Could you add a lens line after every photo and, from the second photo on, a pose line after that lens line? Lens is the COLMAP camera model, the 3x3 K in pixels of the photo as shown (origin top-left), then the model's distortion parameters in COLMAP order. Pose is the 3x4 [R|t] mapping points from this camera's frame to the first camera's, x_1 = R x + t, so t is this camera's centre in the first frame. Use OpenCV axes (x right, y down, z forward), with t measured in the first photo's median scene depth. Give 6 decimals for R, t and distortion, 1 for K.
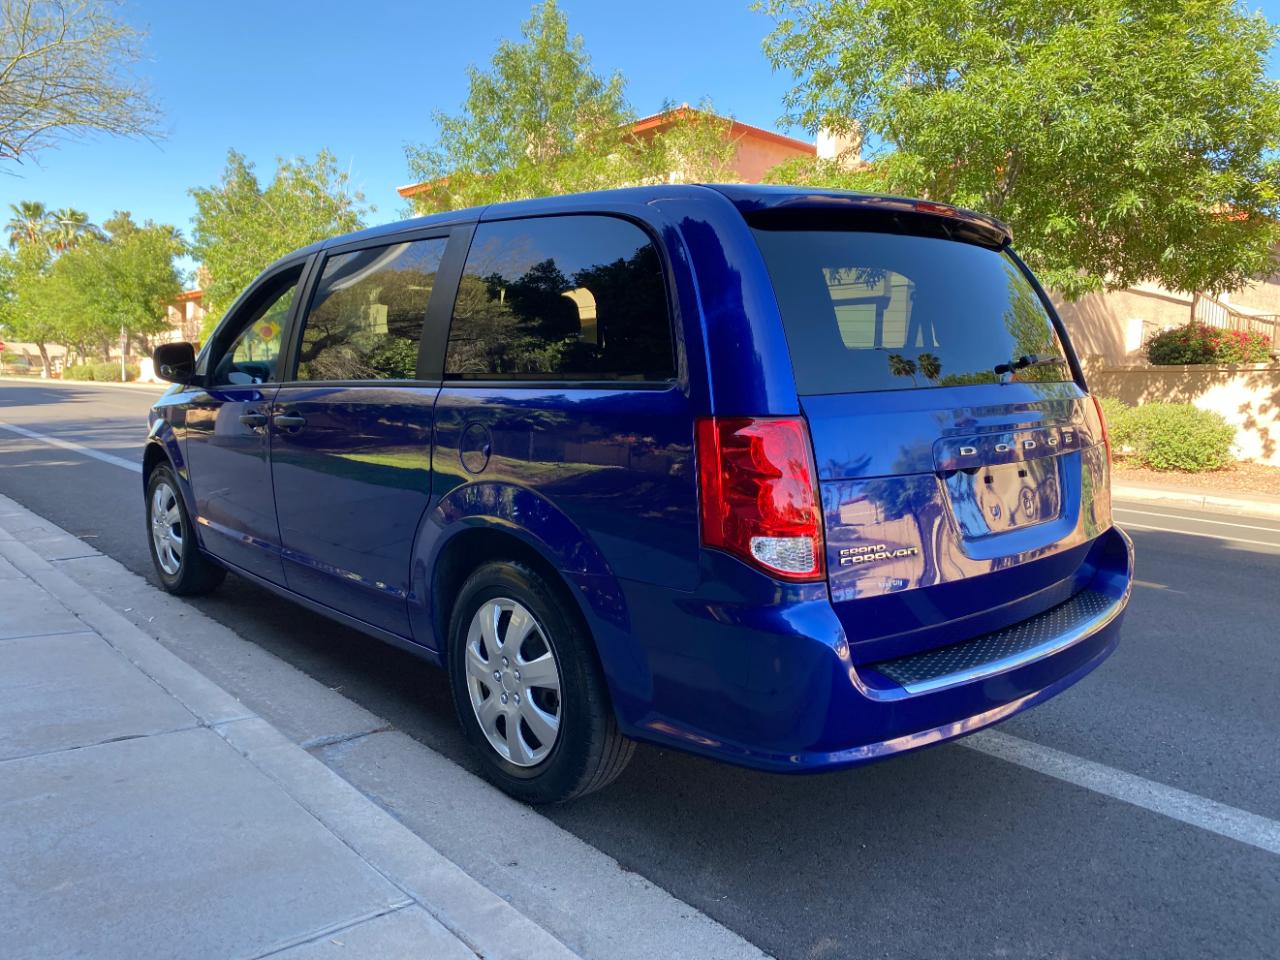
lens RADIAL K [[972.8, 0, 631.5], [0, 972.8, 479.6], [0, 0, 1]] dist [0.016120, -0.006636]
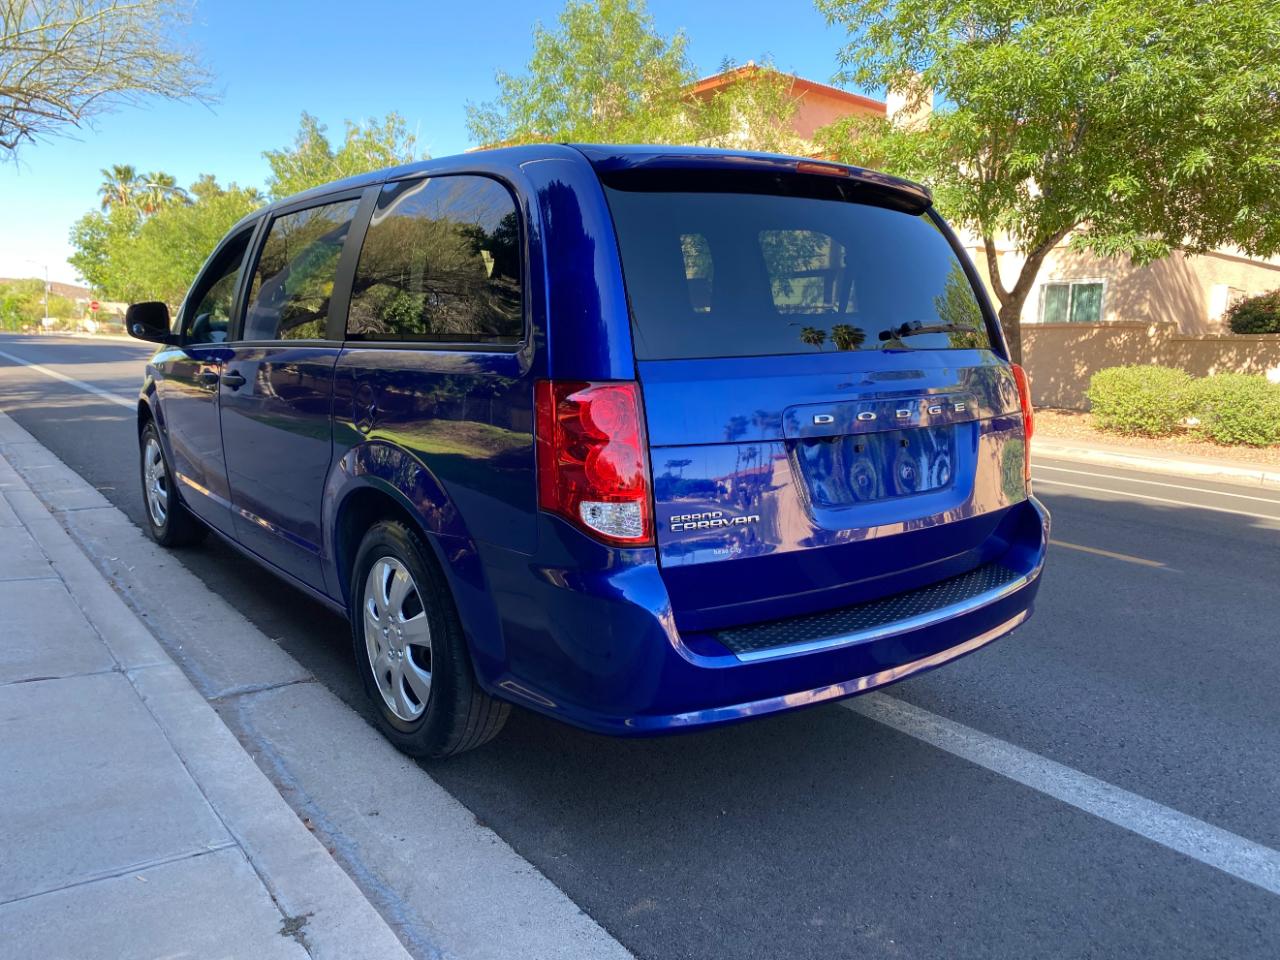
lens RADIAL K [[972.8, 0, 632.8], [0, 972.8, 478.5], [0, 0, 1]] dist [0.016120, -0.006636]
pose [[0.996935, 0.020529, -0.075498, 0.115177], [-0.017856, 0.999195, 0.035913, -0.000410], [0.076175, -0.034455, 0.996499, 0.004190]]
